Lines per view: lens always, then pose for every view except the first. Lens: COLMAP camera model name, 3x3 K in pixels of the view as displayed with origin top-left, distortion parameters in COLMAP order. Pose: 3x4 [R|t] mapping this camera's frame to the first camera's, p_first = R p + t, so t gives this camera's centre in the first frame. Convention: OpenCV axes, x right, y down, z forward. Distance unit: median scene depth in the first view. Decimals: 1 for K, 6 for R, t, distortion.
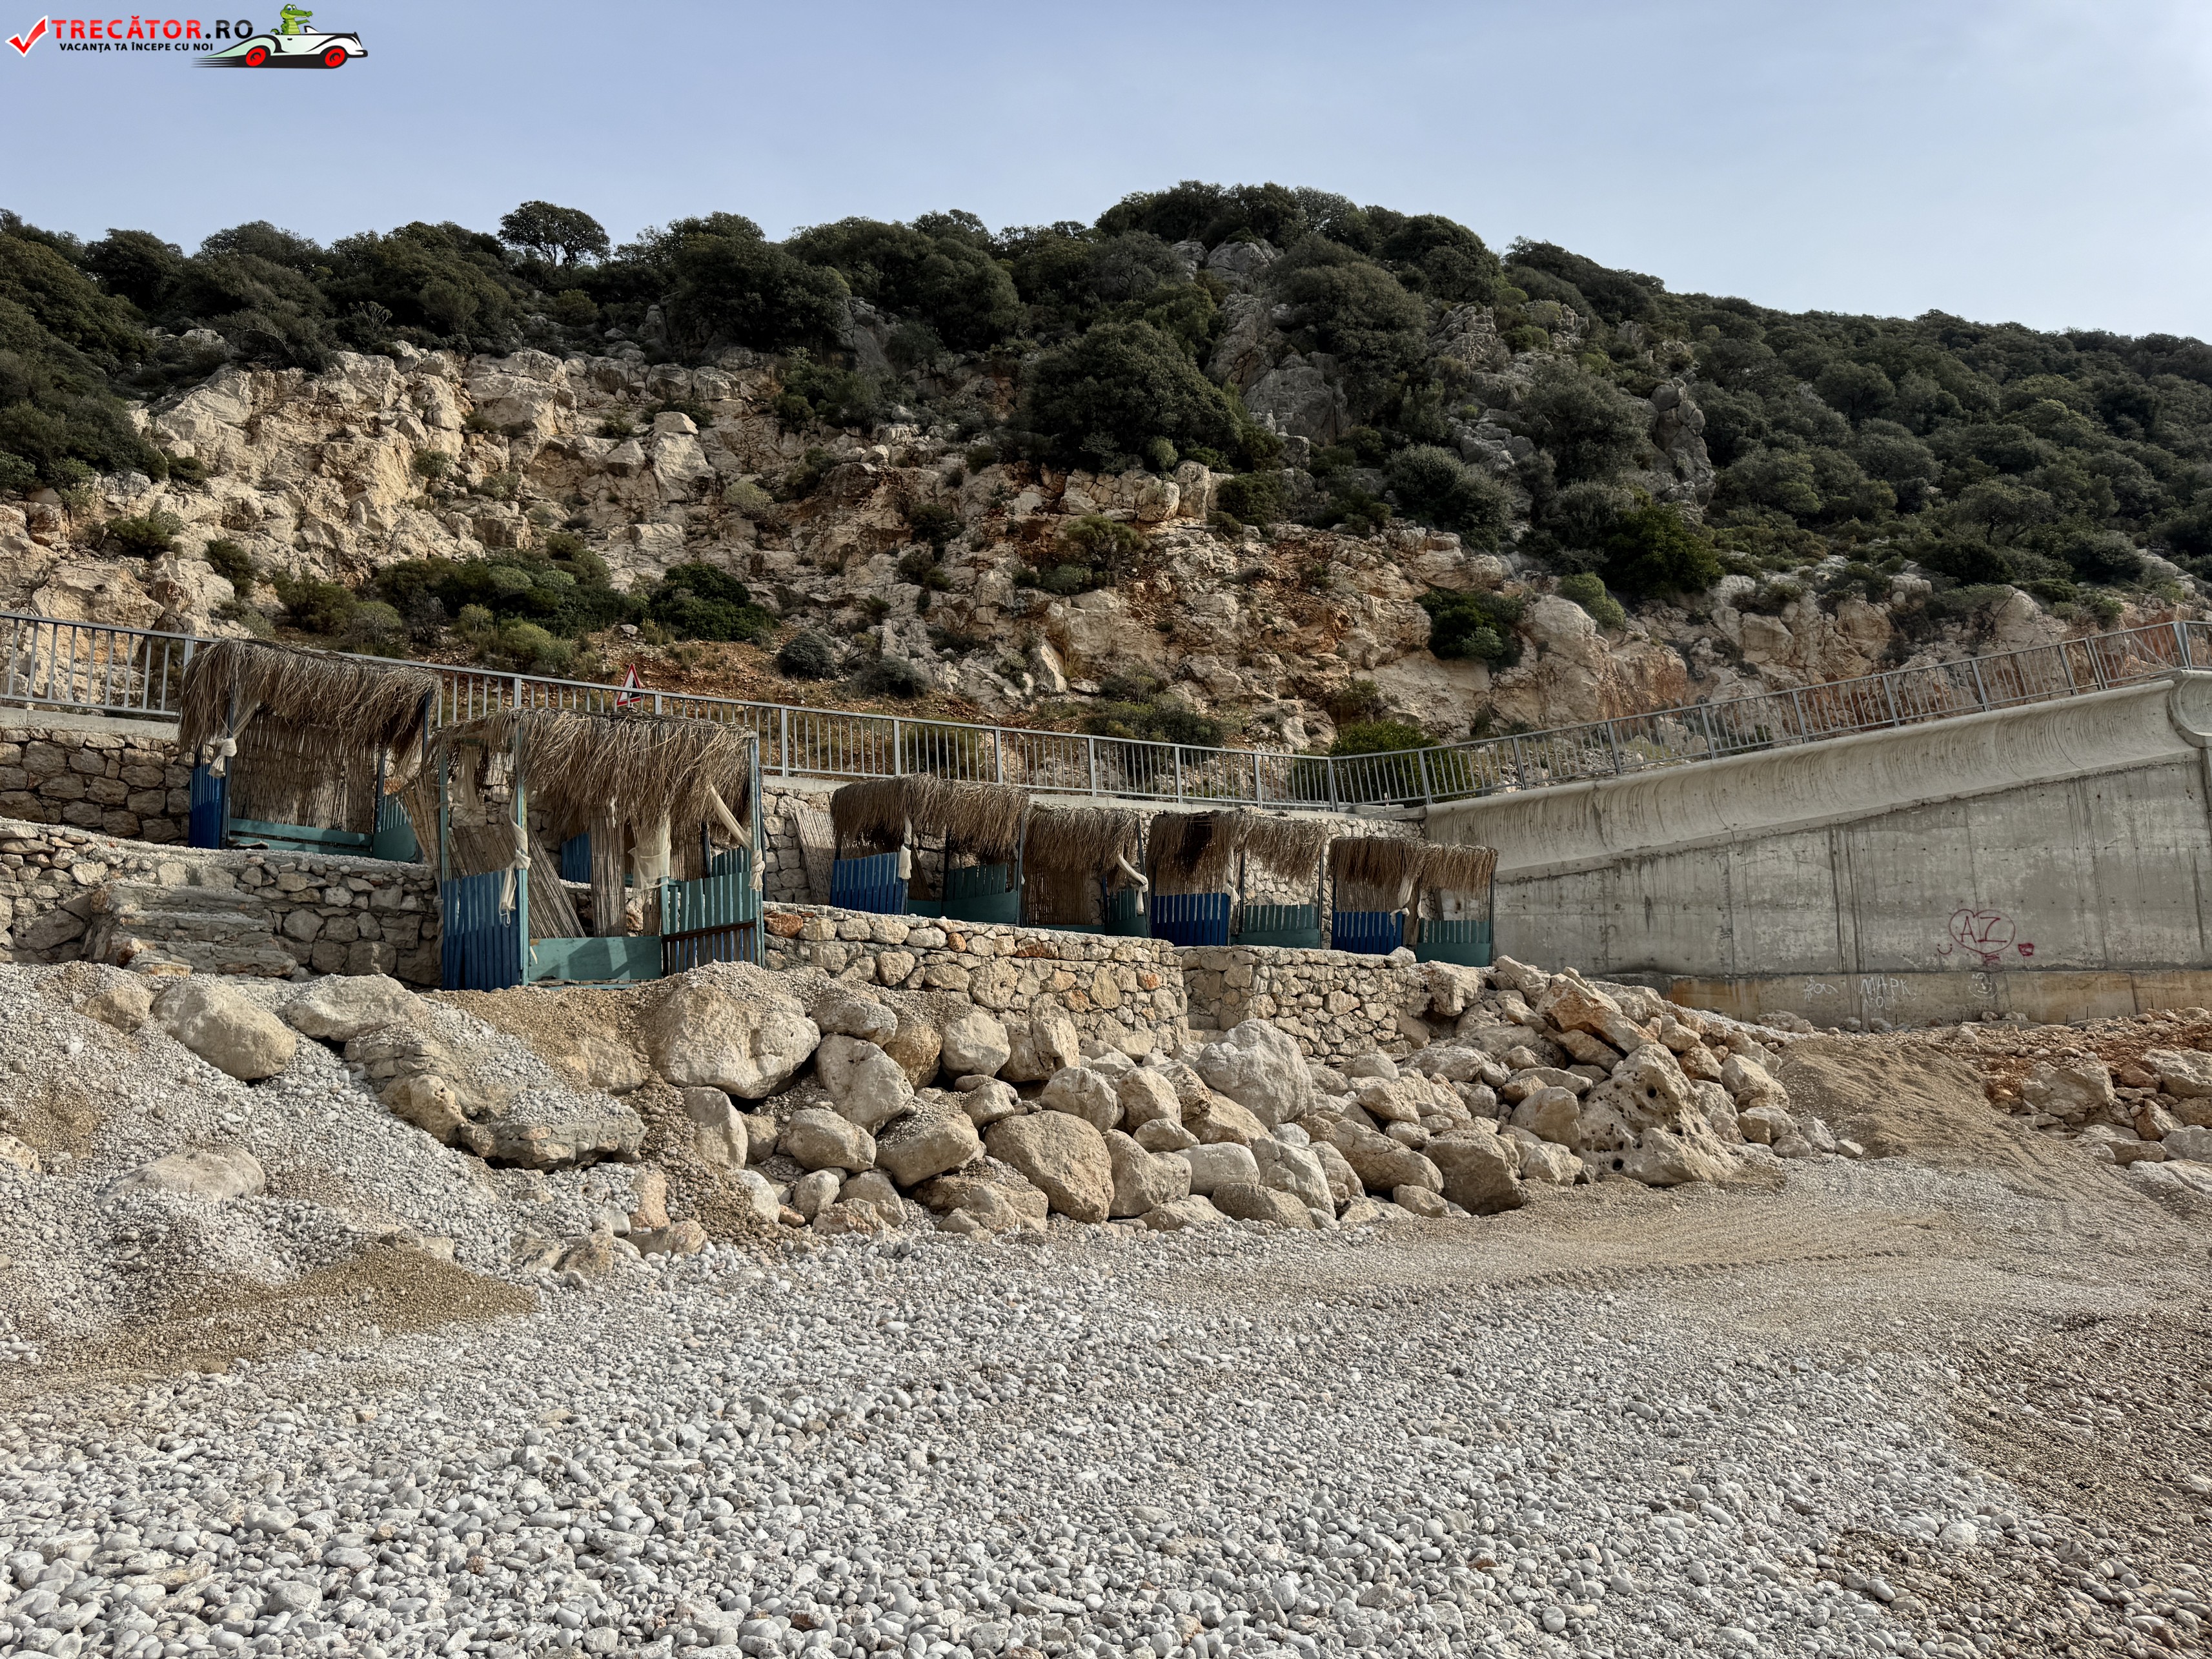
lens RADIAL K [[1558.2, 0, 1100.6], [0, 1558.2, 844.1], [0, 0, 1]] dist [0.070347, -0.093016]
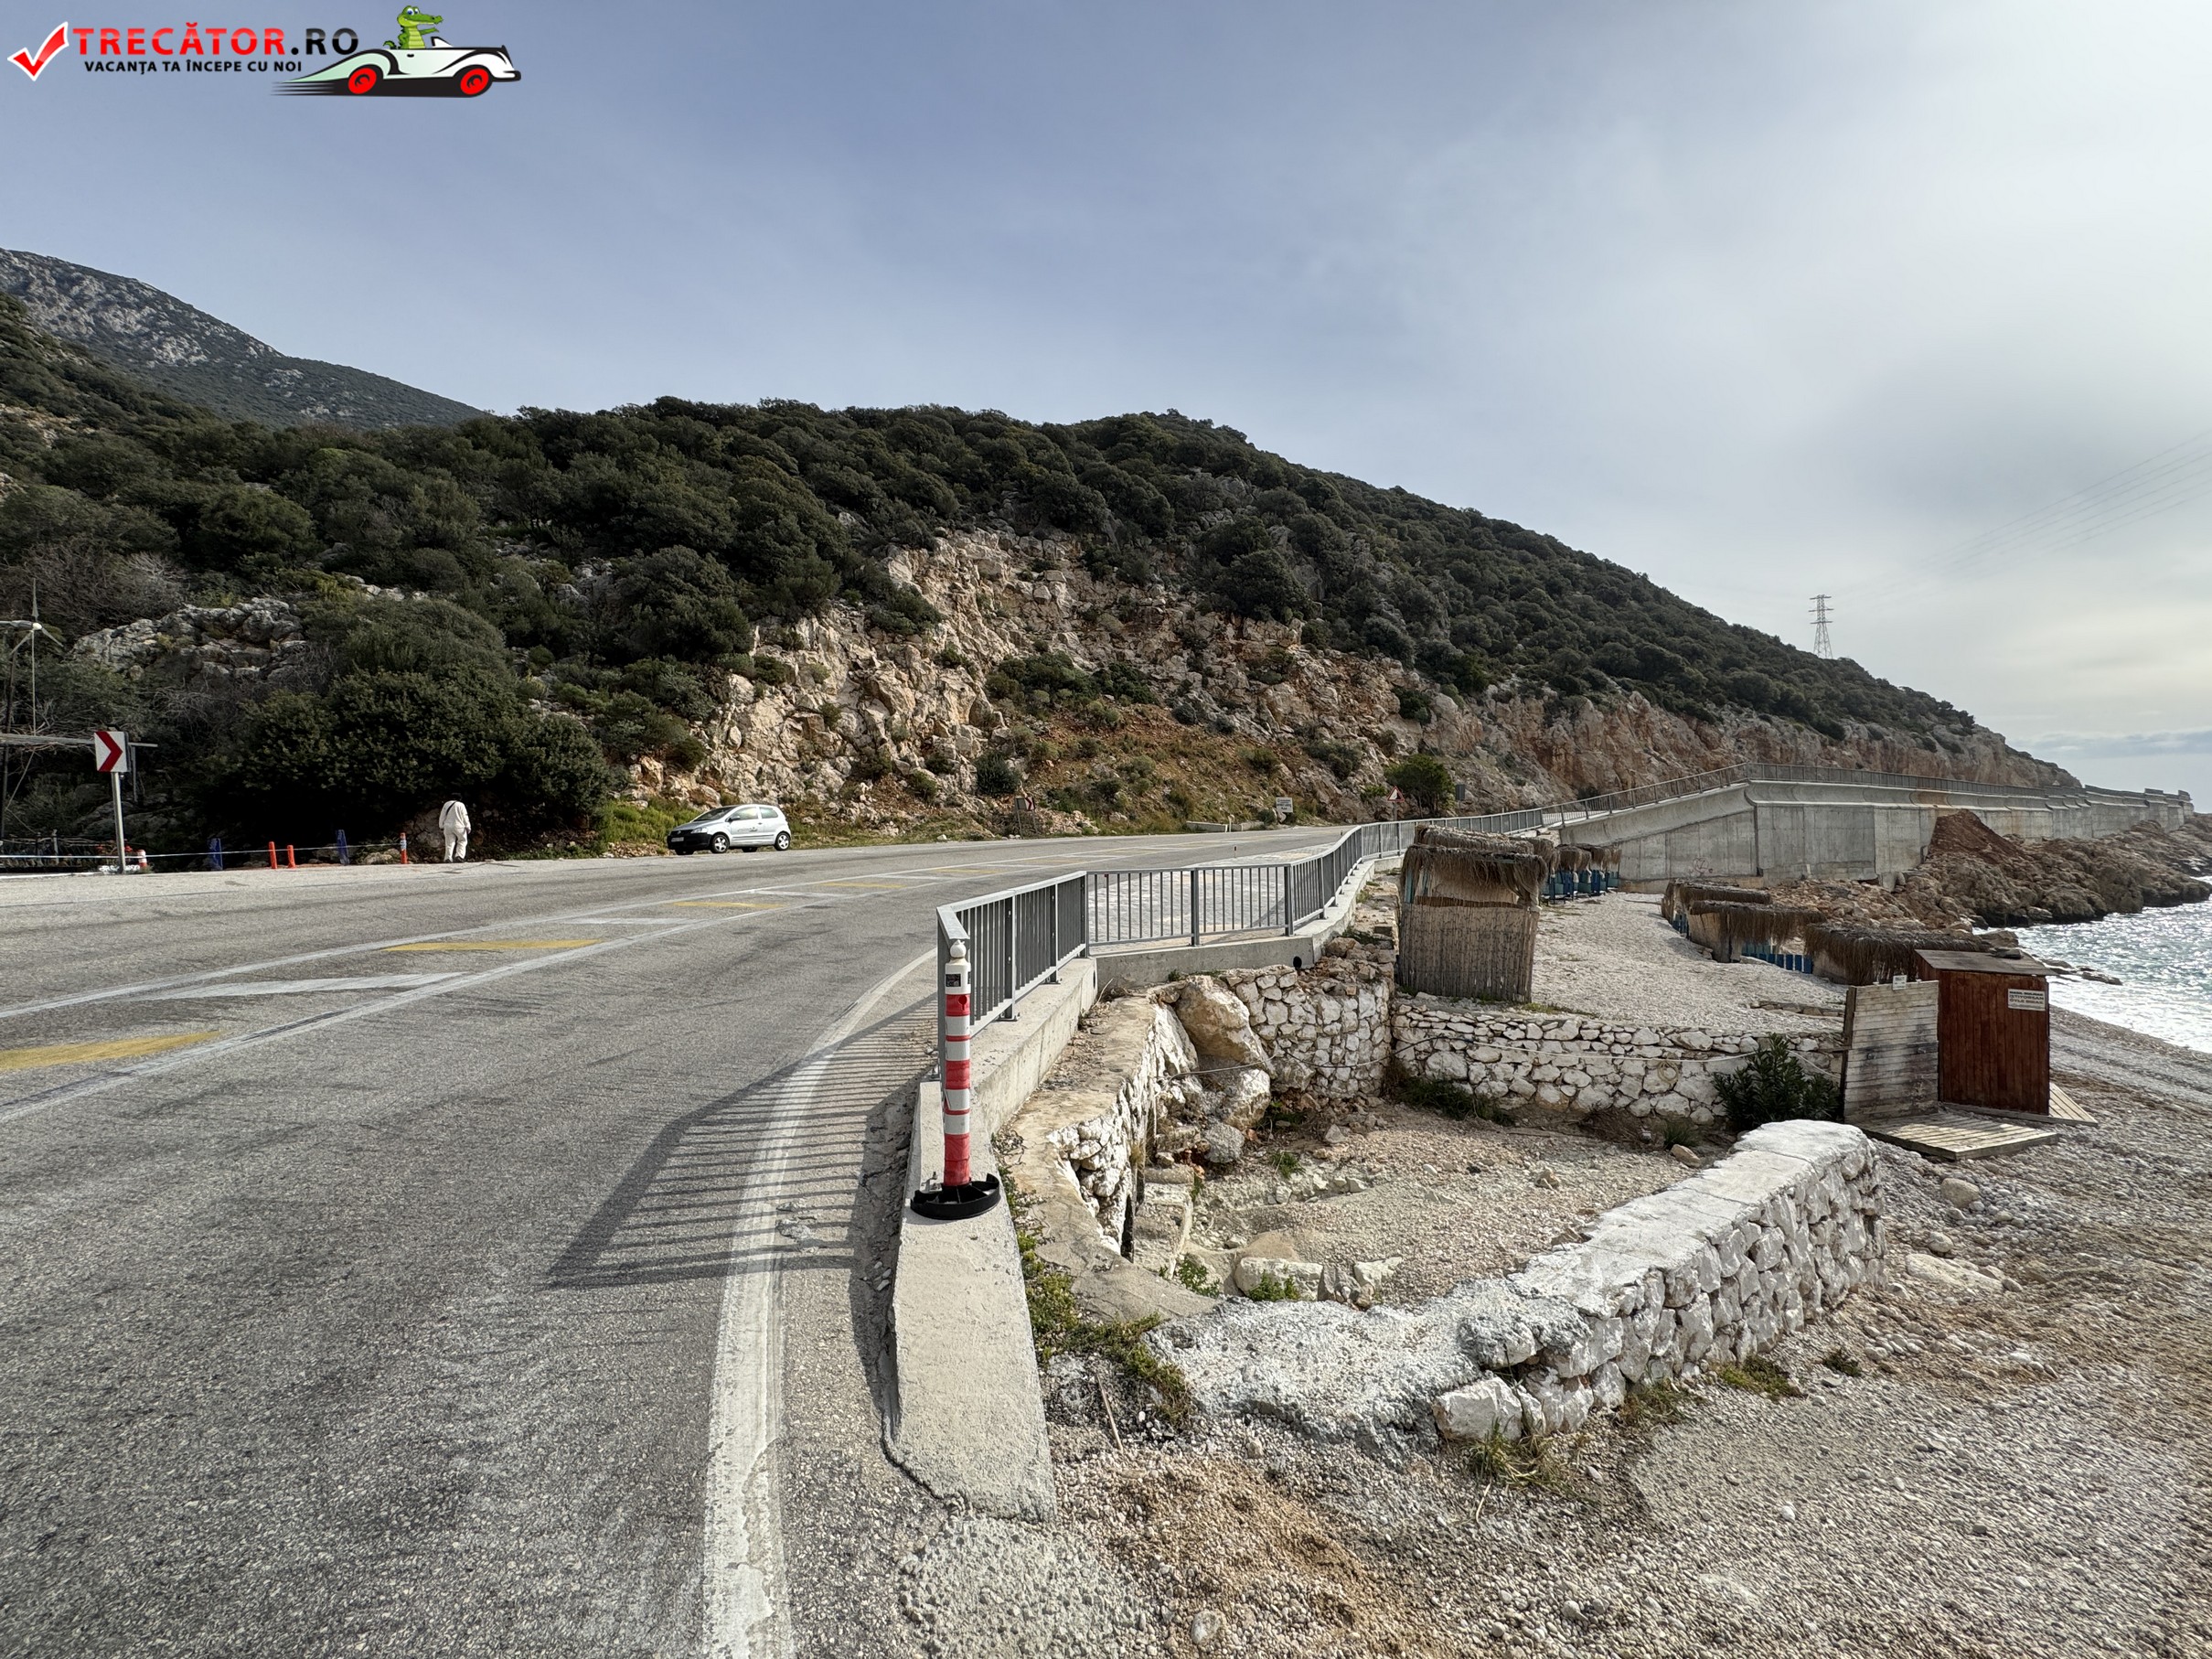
lens RADIAL K [[888.1, 0, 1107.6], [0, 888.1, 820.0], [0, 0, 1]] dist [-0.001137, 0.001855]
pose [[0.956494, 0.009670, 0.291592, -0.612368], [-0.047961, 0.991065, 0.124457, -0.111409], [-0.287783, -0.133028, 0.948411, -0.185697]]
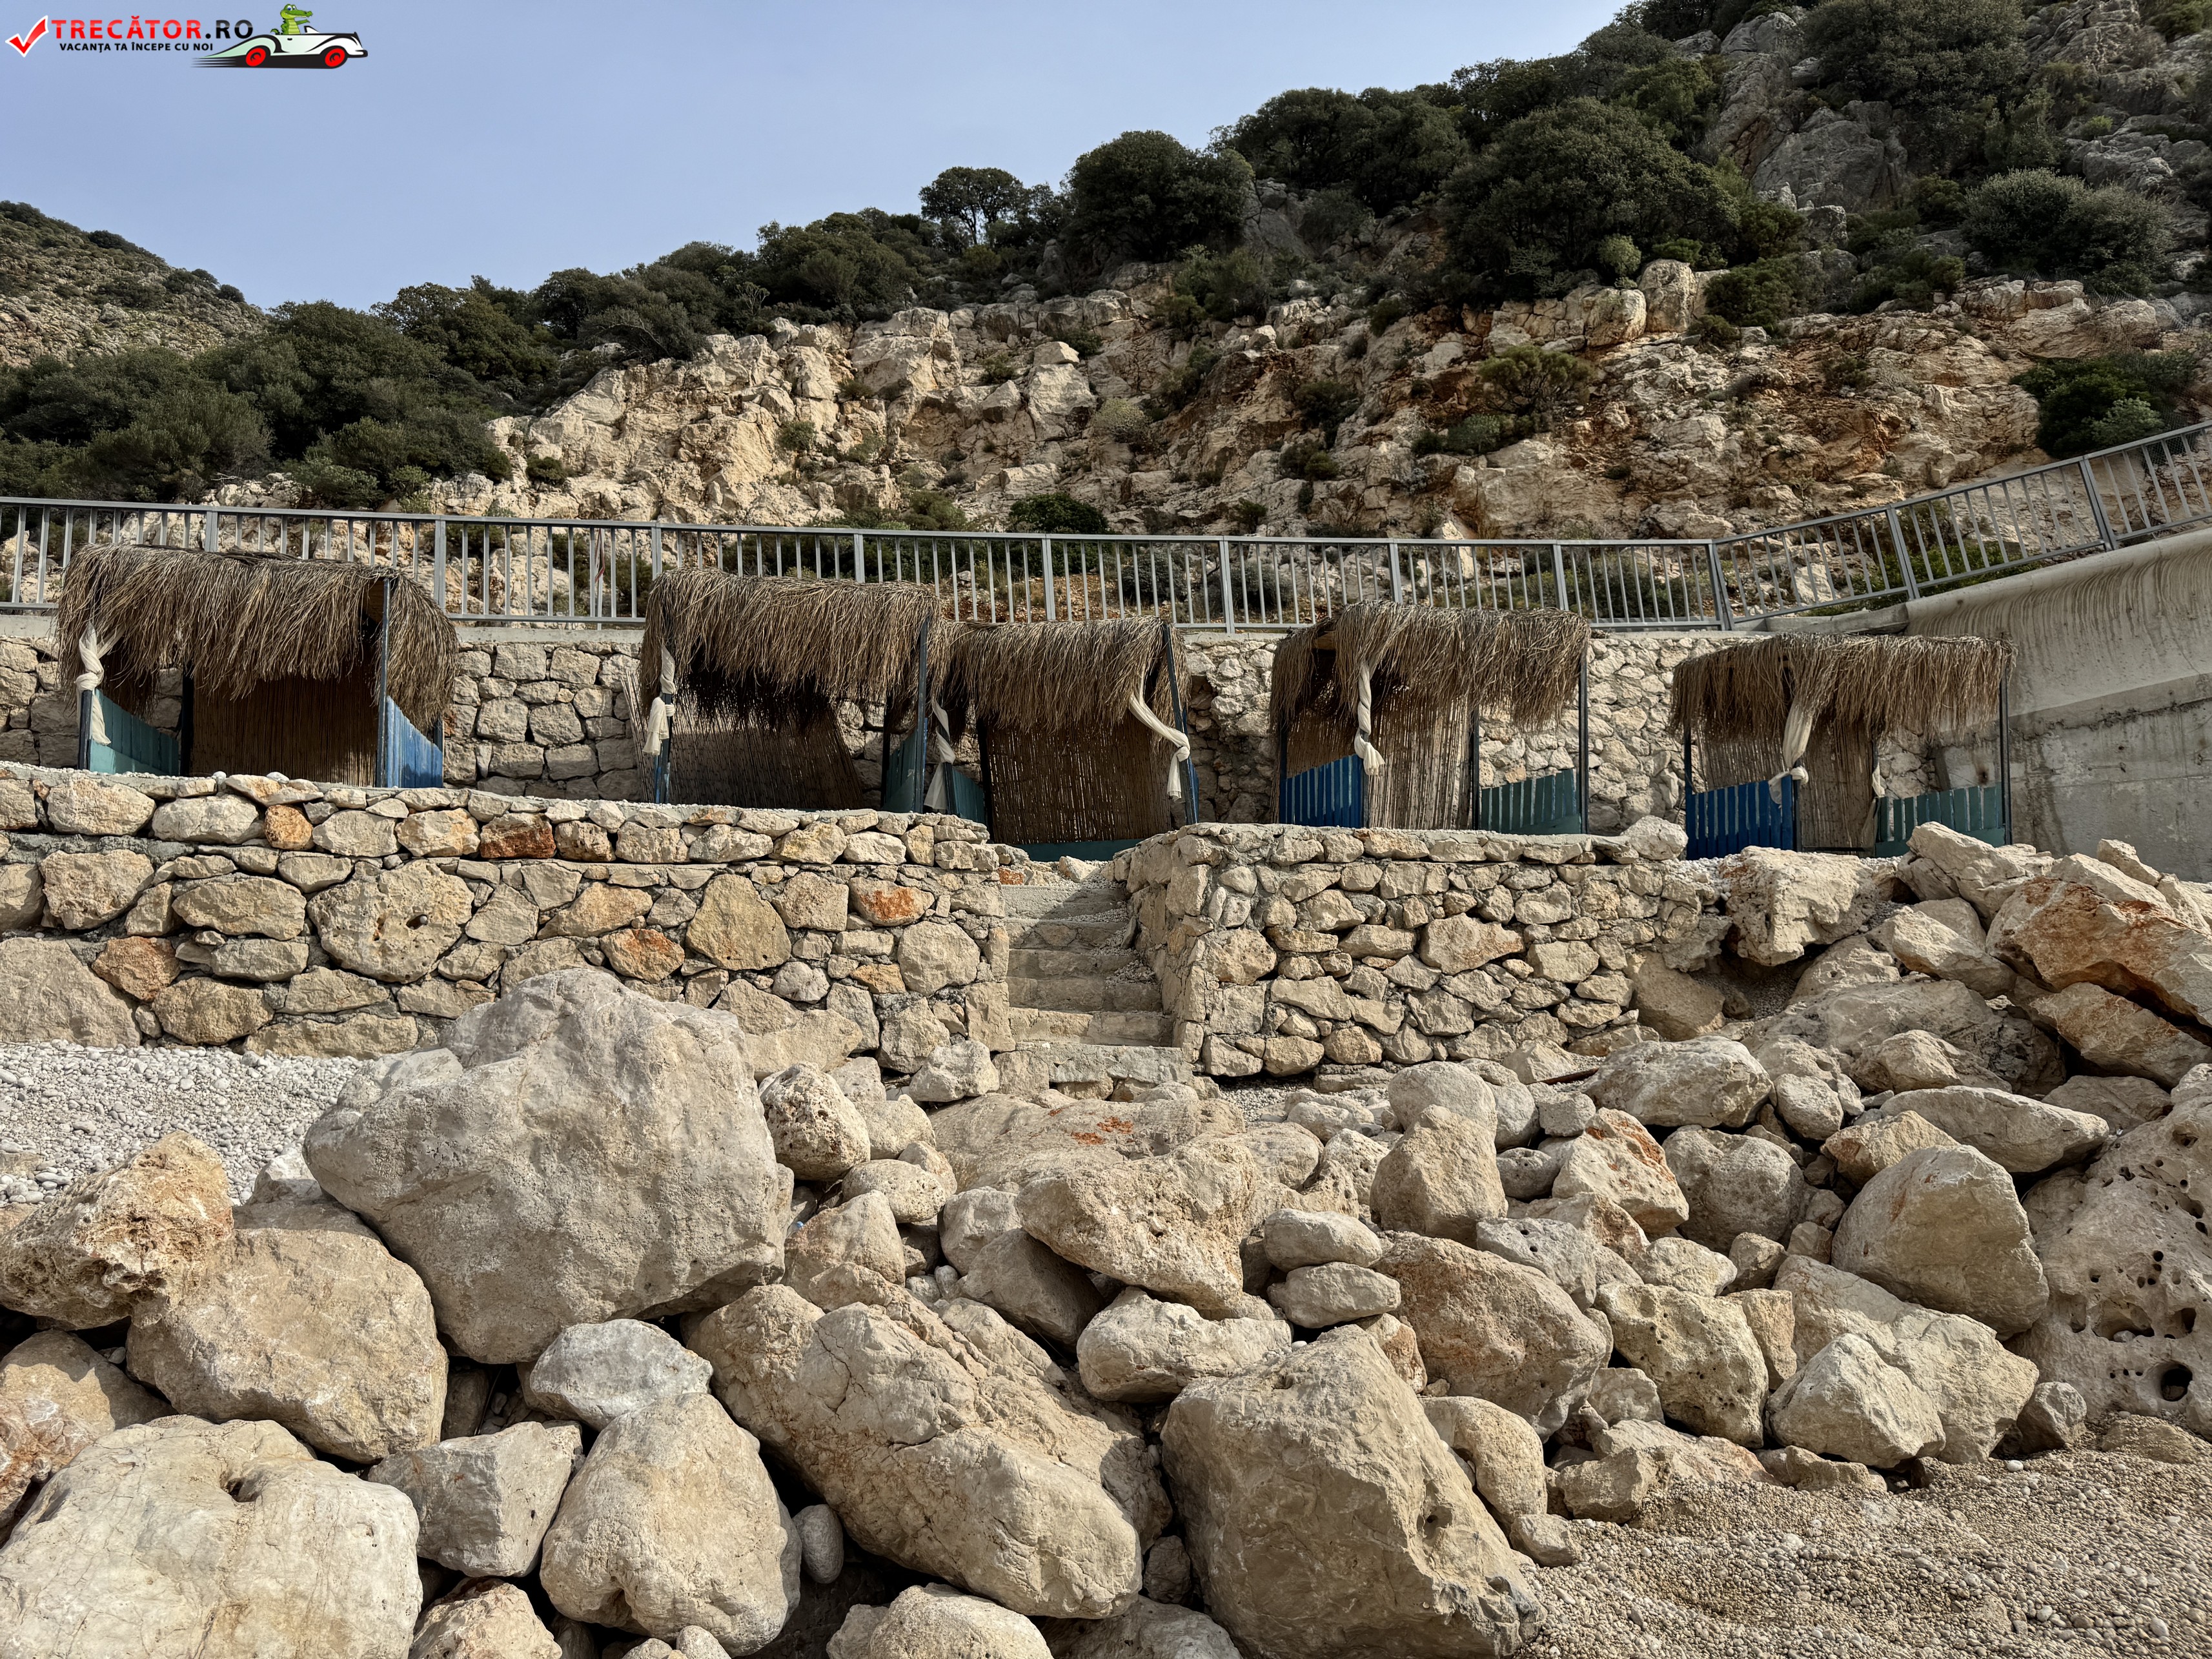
lens RADIAL K [[1558.2, 0, 1091.5], [0, 1558.2, 824.1], [0, 0, 1]] dist [0.070347, -0.093016]
pose [[0.917289, -0.074205, -0.391248, 0.088507], [0.069873, 0.997235, -0.025319, 0.027155], [0.392044, -0.004113, 0.919937, 0.207692]]
